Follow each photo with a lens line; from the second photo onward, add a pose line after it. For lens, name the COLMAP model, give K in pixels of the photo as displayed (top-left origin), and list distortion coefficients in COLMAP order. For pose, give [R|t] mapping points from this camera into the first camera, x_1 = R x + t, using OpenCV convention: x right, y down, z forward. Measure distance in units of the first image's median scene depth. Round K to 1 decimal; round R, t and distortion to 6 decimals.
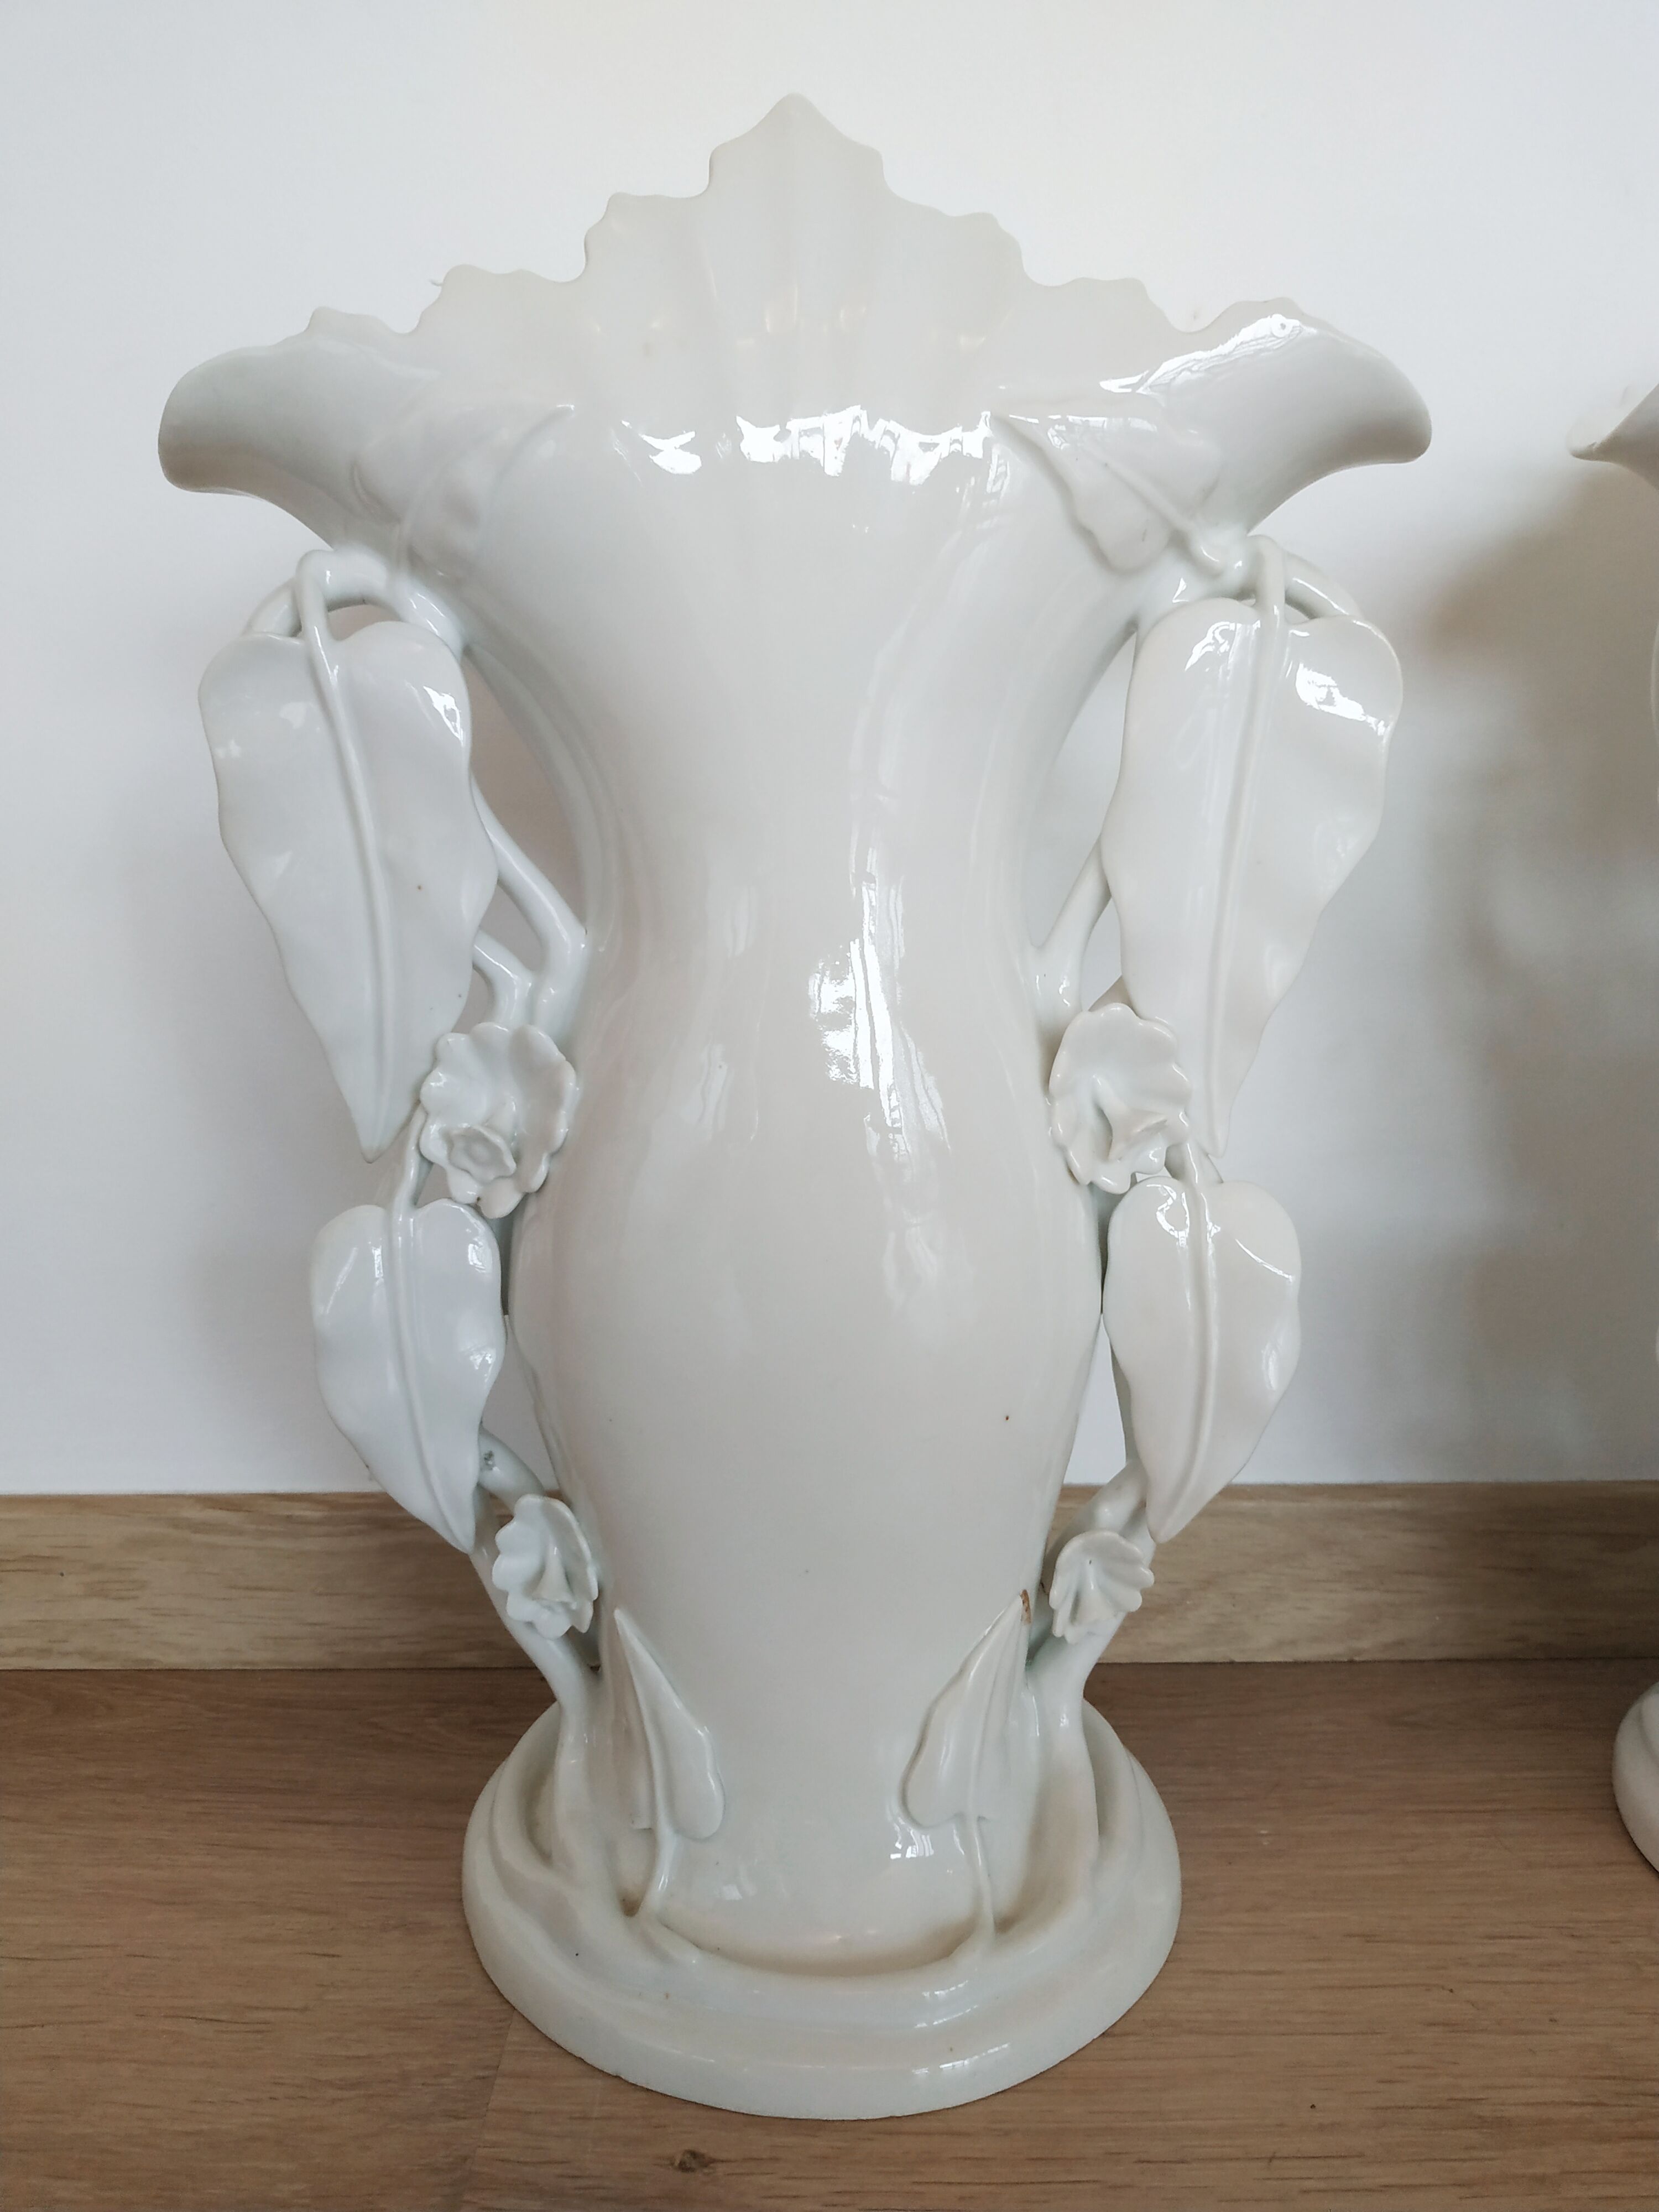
lens RADIAL K [[1566.2, 0, 788.1], [0, 1566.2, 1101.3], [0, 0, 1]] dist [-0.024001, -0.000984]
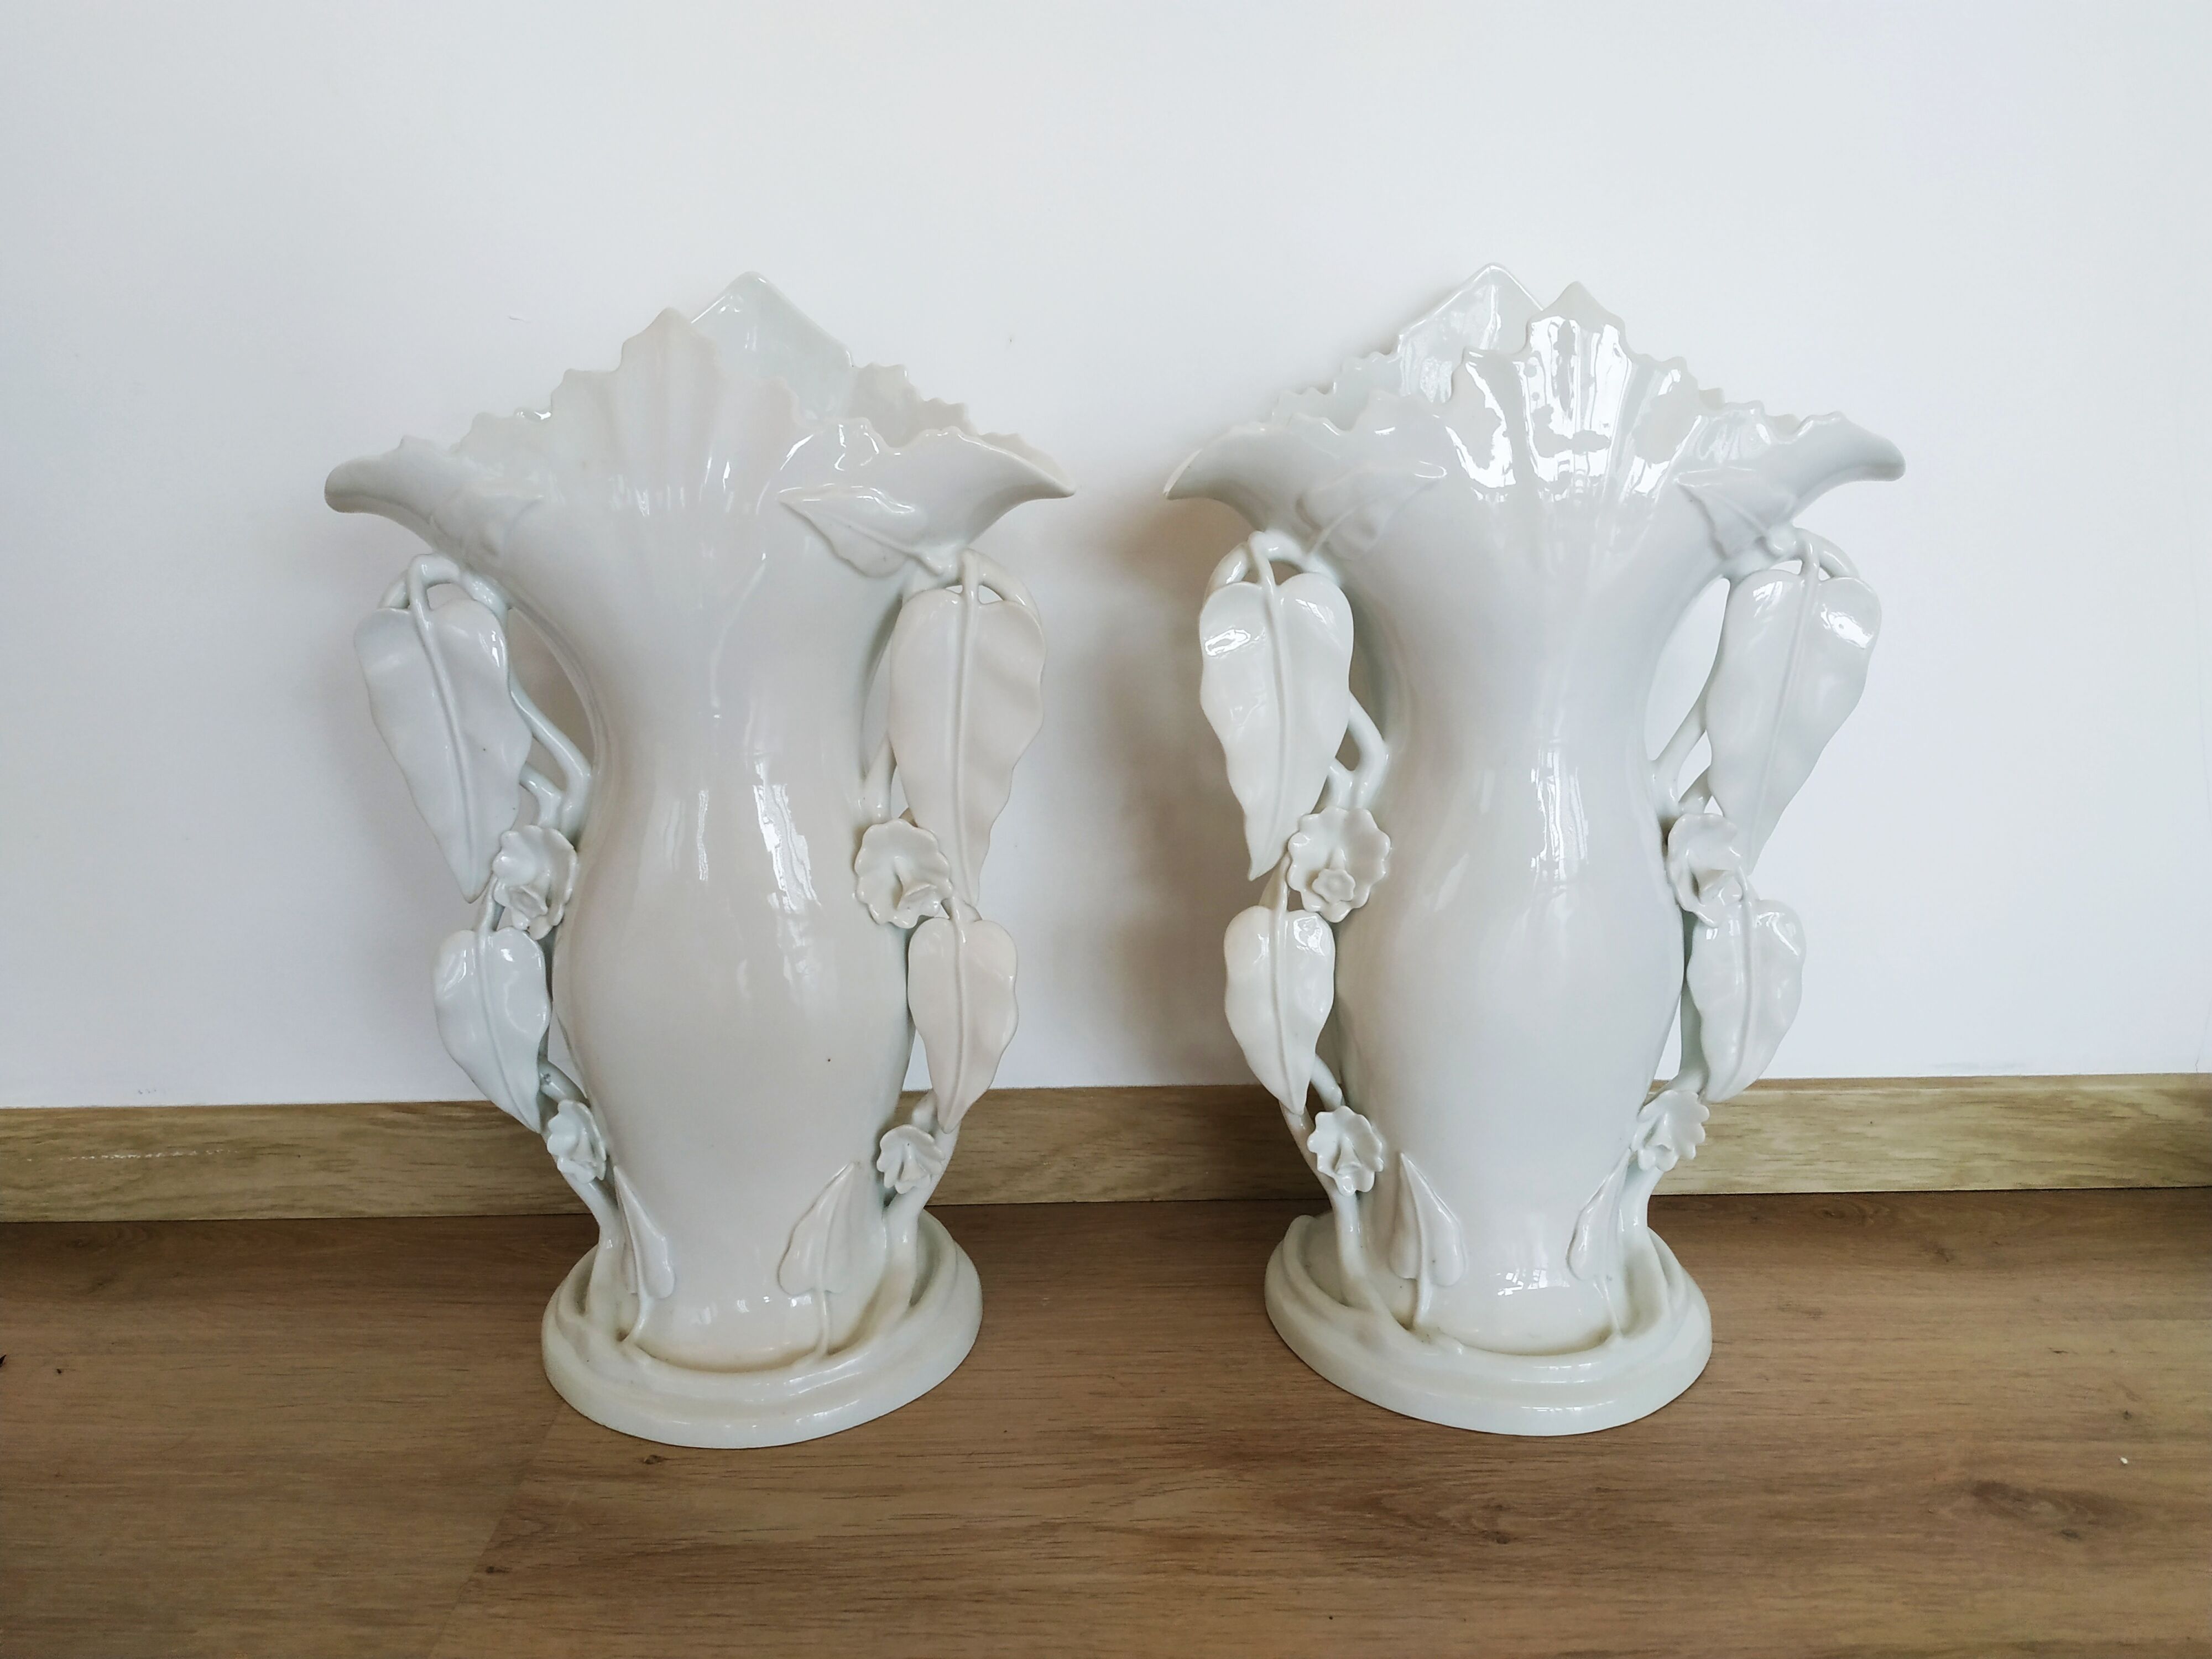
lens RADIAL K [[1573.9, 0, 1075.2], [0, 1573.9, 825.2], [0, 0, 1]] dist [-0.002396, -0.048846]
pose [[0.999776, -0.010155, 0.018546, 0.342273], [0.008790, 0.997348, 0.072247, -0.155966], [-0.019230, -0.072067, 0.997214, -0.664543]]
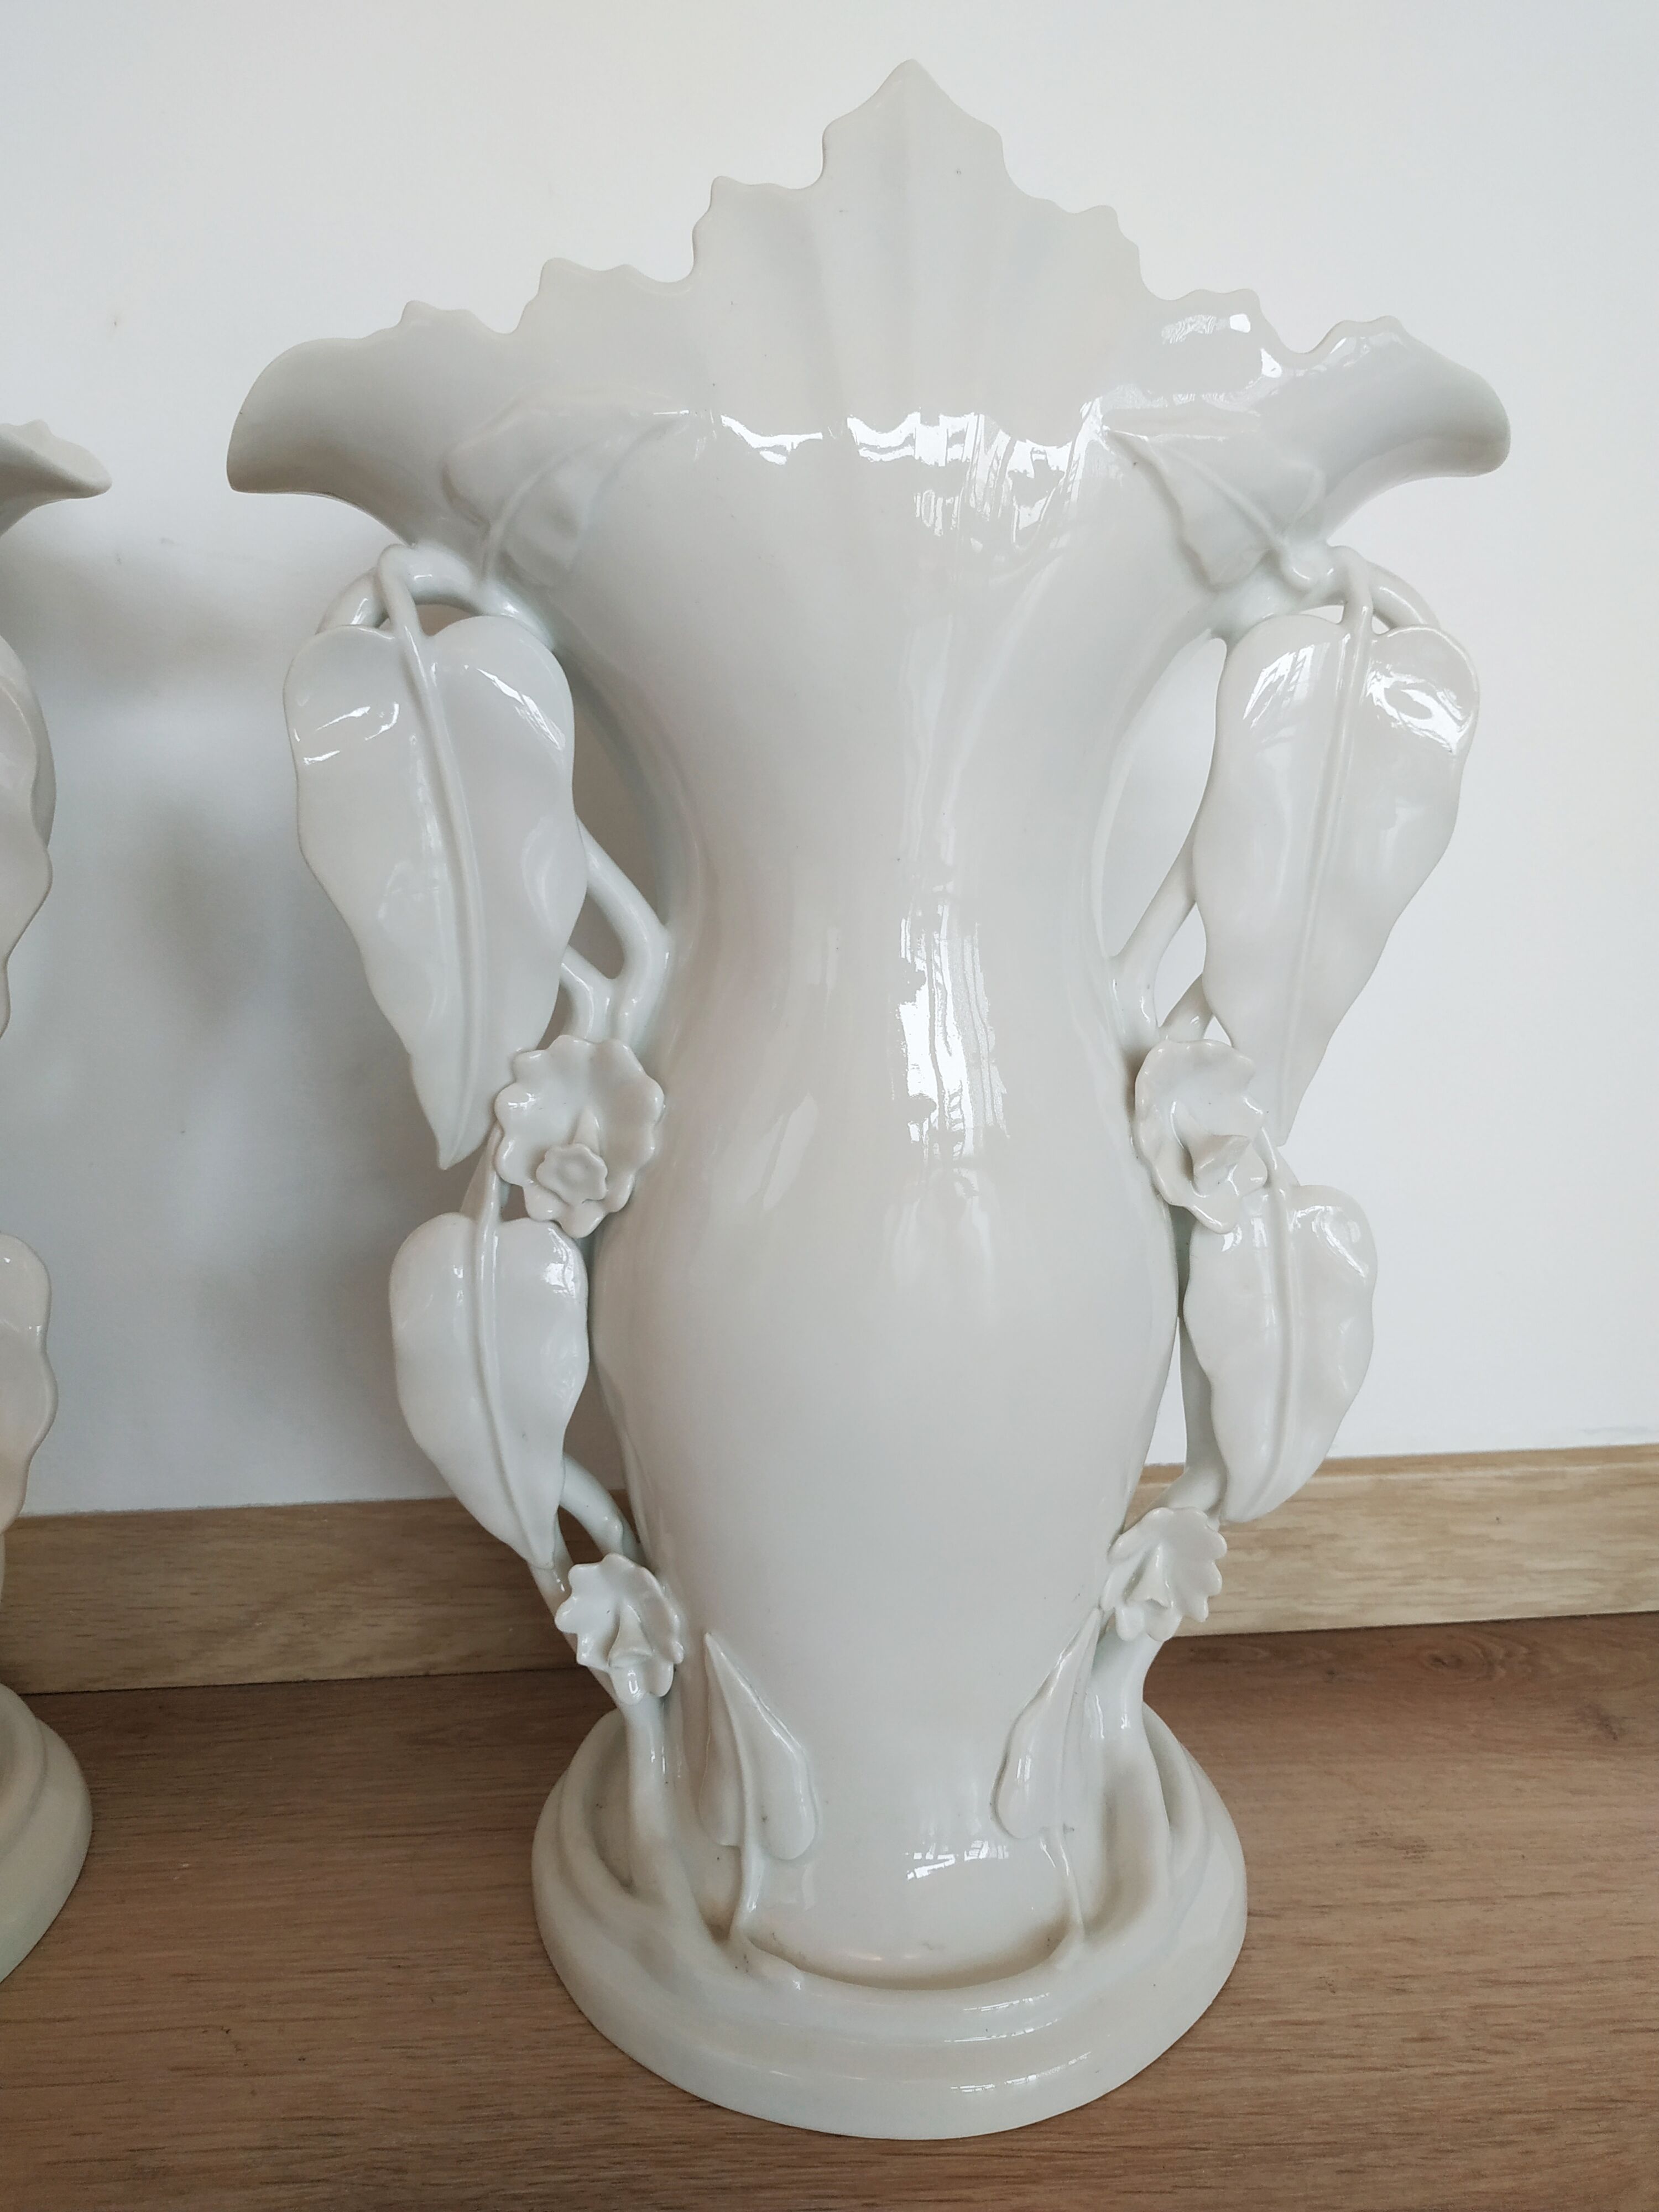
lens RADIAL K [[1584.6, 0, 829.5], [0, 1584.6, 1106.0], [0, 0, 1]] dist [-0.028811, -0.000809]
pose [[0.996073, -0.025928, 0.084656, 0.708350], [0.022341, 0.998823, 0.043044, -0.053131], [-0.085673, -0.040983, 0.995480, -0.011021]]
